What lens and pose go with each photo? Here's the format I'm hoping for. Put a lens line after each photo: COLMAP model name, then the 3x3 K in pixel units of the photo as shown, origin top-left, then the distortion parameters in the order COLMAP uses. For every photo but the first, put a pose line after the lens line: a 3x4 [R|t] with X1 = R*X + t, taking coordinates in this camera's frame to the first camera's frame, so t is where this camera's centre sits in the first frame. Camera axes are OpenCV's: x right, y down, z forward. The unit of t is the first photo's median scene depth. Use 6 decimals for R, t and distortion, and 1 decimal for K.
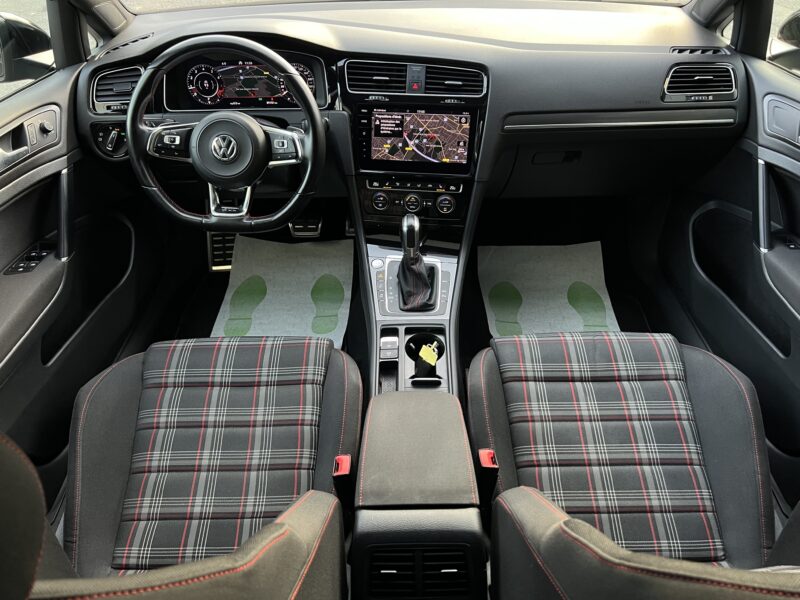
lens RADIAL K [[600.0, 0, 402.1], [0, 600.0, 313.0], [0, 0, 1]] dist [0.017001, -0.028312]
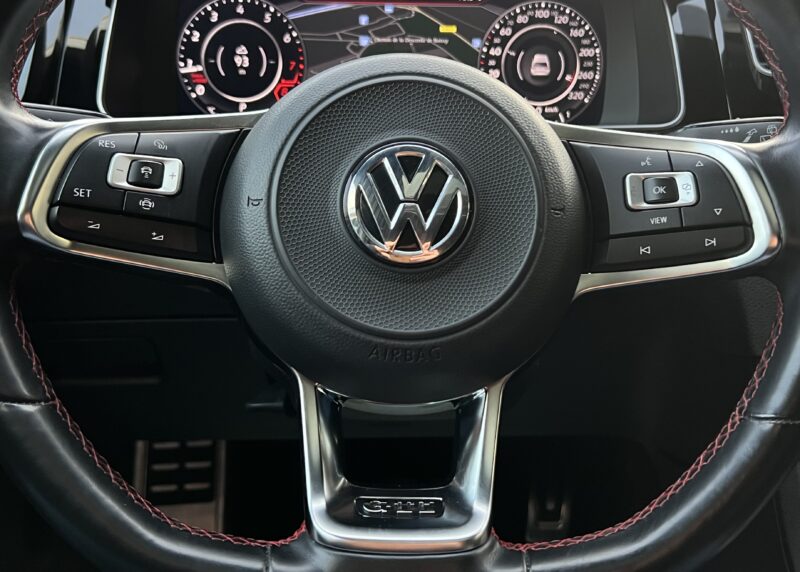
lens RADIAL K [[902.8, 0, 465.2], [0, 902.8, 272.5], [0, 0, 1]] dist [-0.025804, 0.000000]
pose [[0.995002, 0.004006, 0.099779, -0.272342], [0.030453, 0.939427, -0.341394, -0.131724], [-0.095102, 0.342726, 0.934609, 0.638694]]
